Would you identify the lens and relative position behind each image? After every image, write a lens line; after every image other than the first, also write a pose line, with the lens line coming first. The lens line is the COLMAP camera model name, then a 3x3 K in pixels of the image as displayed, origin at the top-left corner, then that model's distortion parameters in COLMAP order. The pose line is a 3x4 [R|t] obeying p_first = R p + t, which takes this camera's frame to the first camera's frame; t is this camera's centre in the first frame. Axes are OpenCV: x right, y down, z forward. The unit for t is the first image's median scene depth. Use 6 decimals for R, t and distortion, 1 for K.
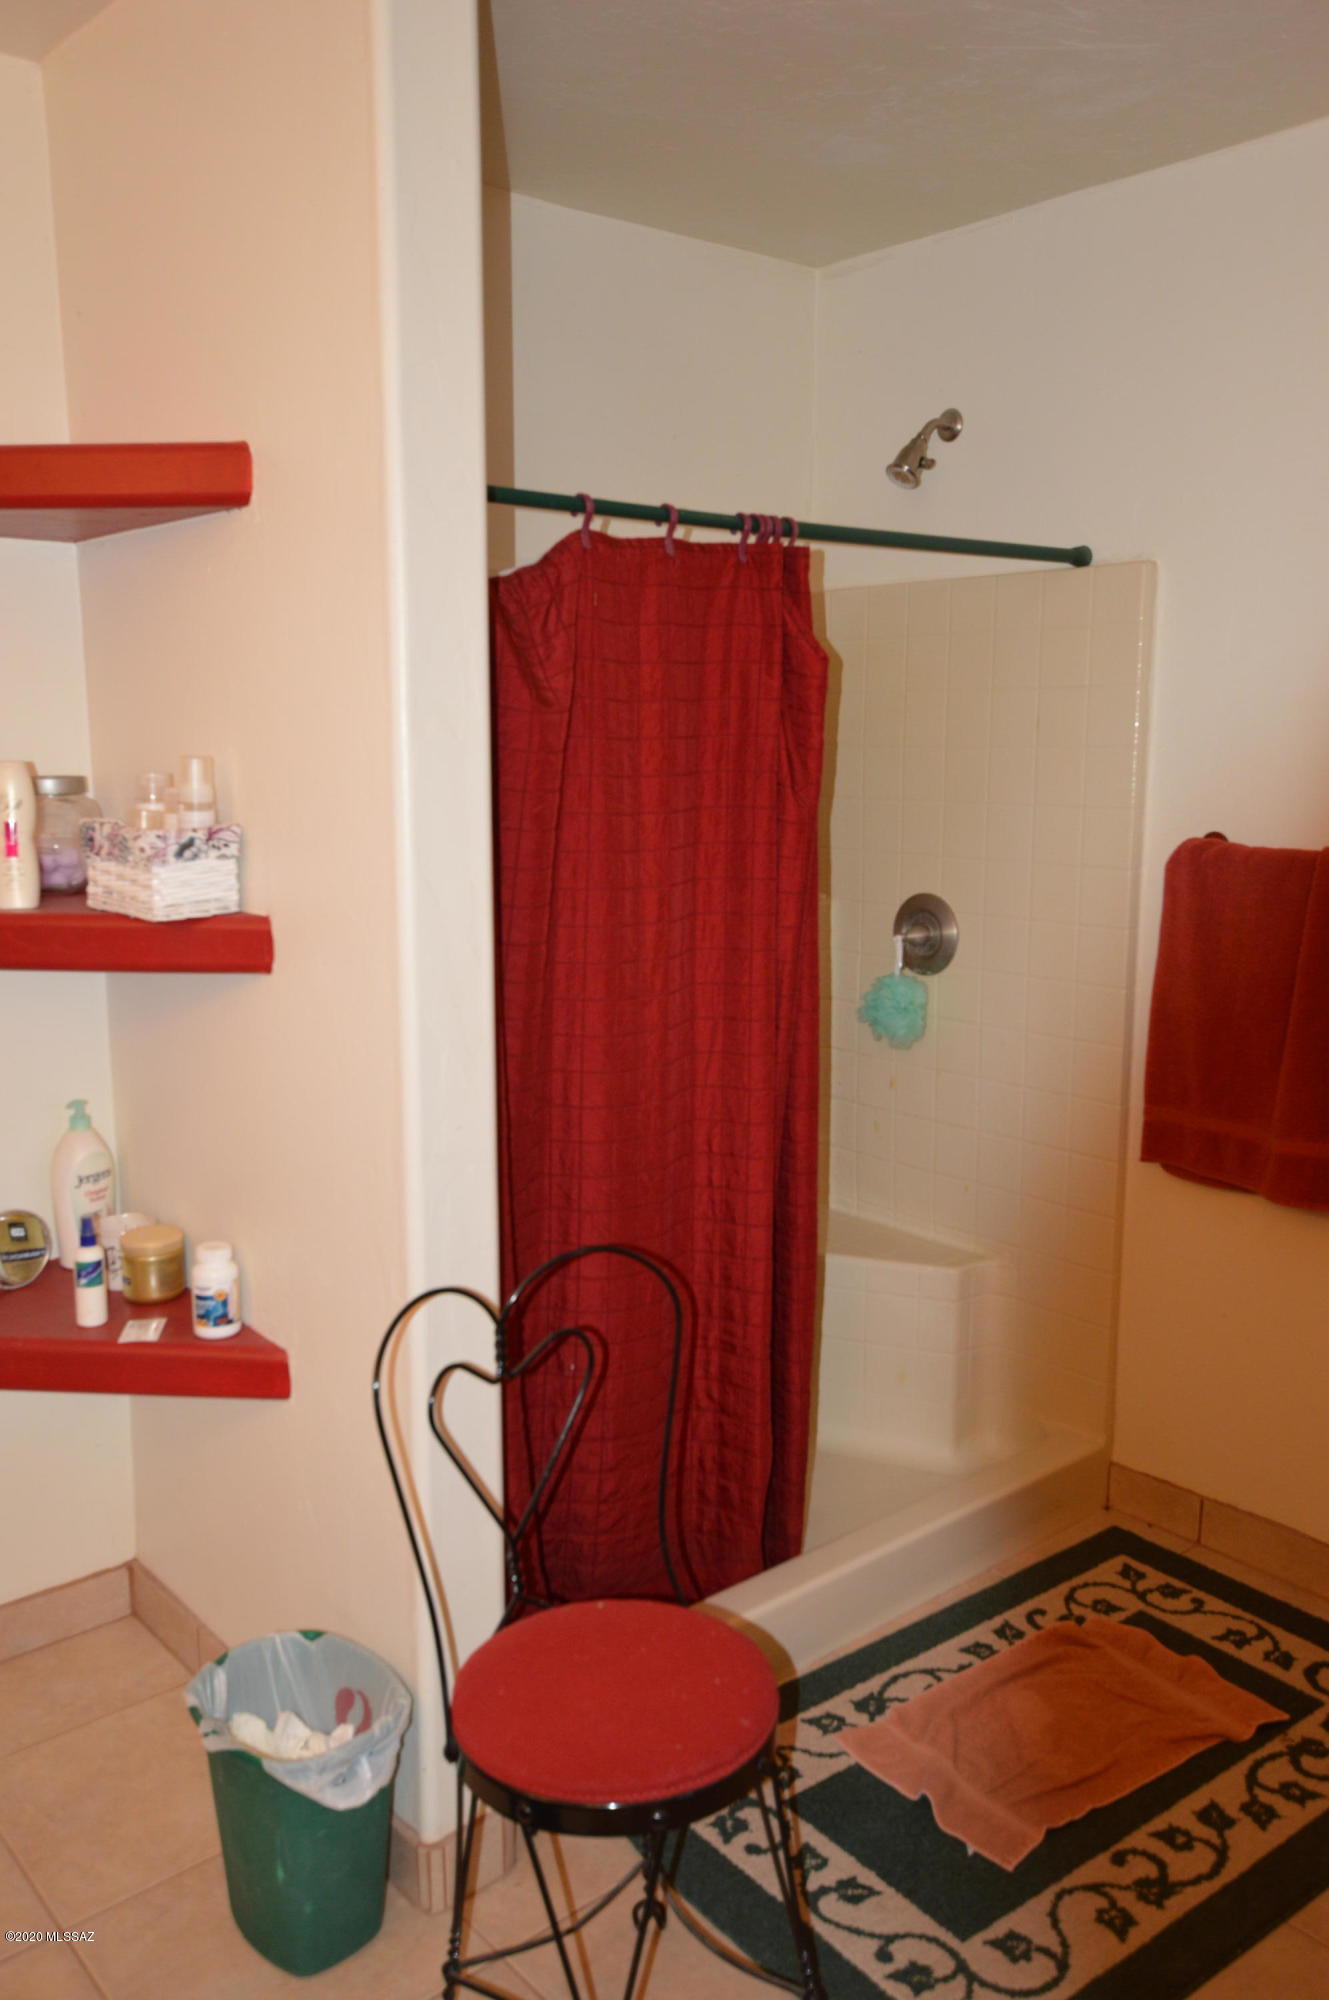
lens RADIAL K [[1612.4, 0, 672.5], [0, 1612.4, 1003.4], [0, 0, 1]] dist [0.011063, 0.017010]
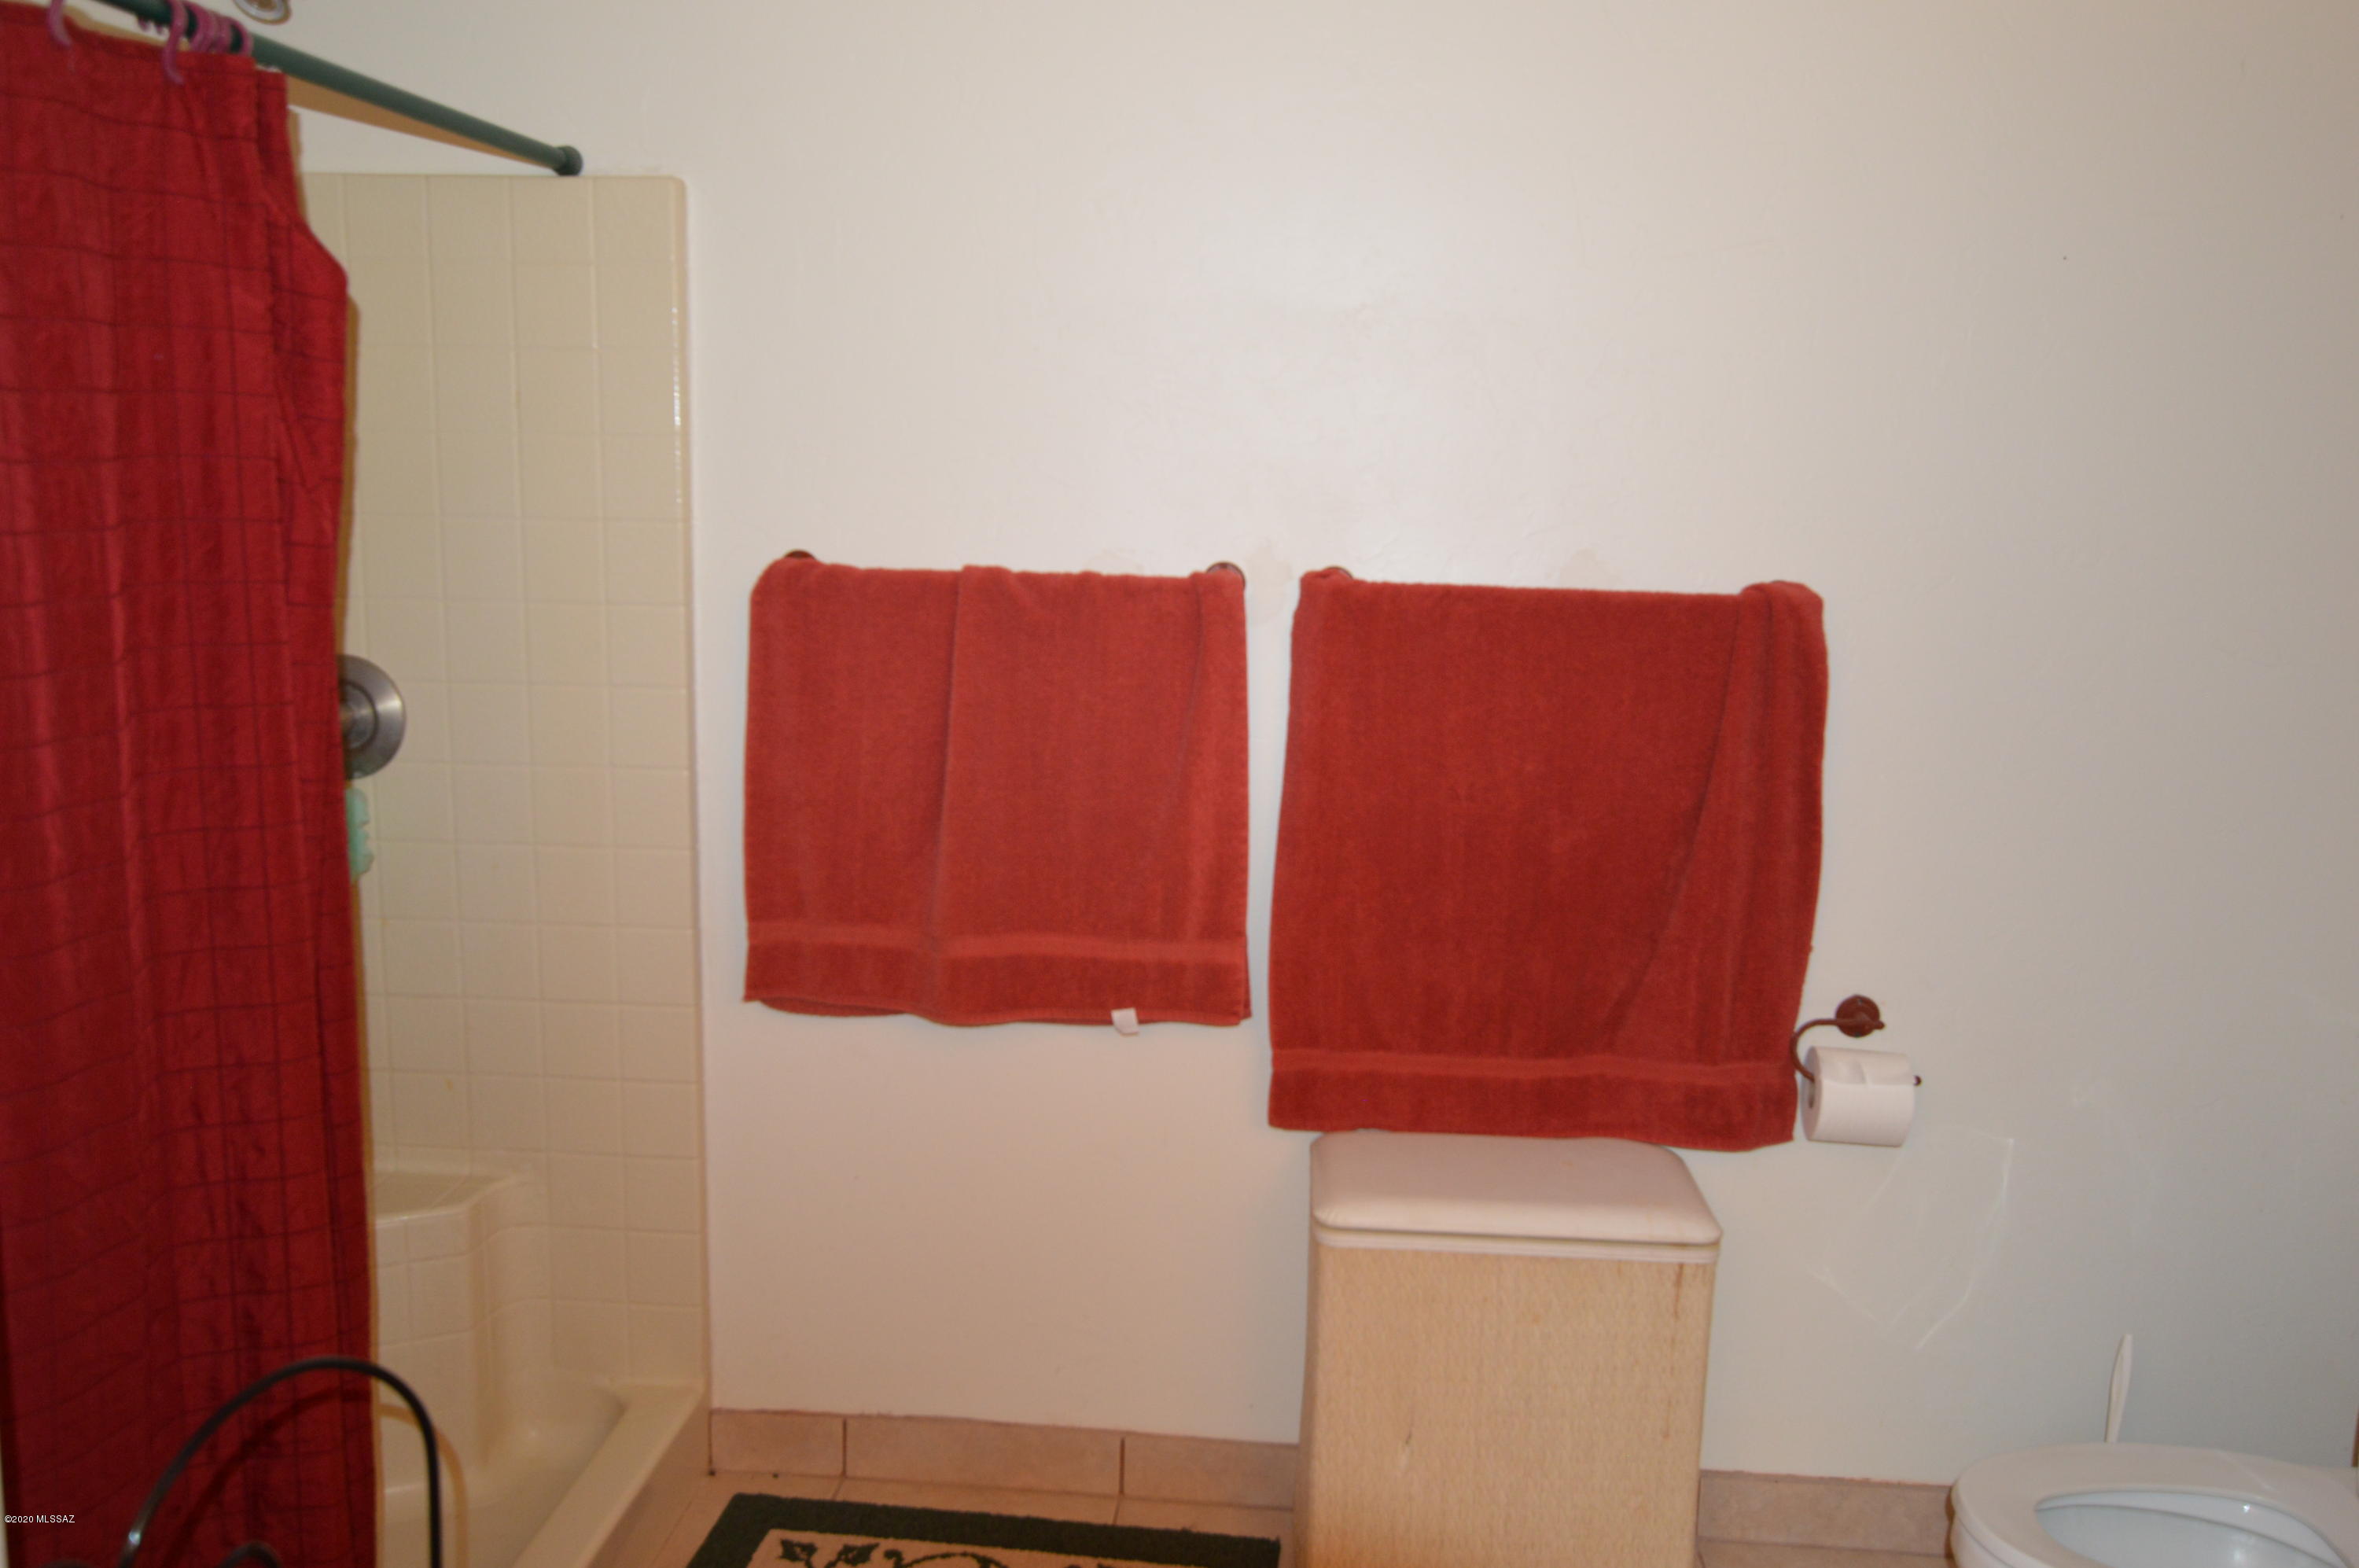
lens RADIAL K [[1901.9, 0, 1174.1], [0, 1901.9, 777.0], [0, 0, 1]] dist [0.011063, 0.017010]
pose [[0.713435, -0.101807, 0.693286, -0.166105], [0.096488, 0.994238, 0.046710, -0.025518], [-0.694047, 0.033569, 0.719147, 0.240720]]
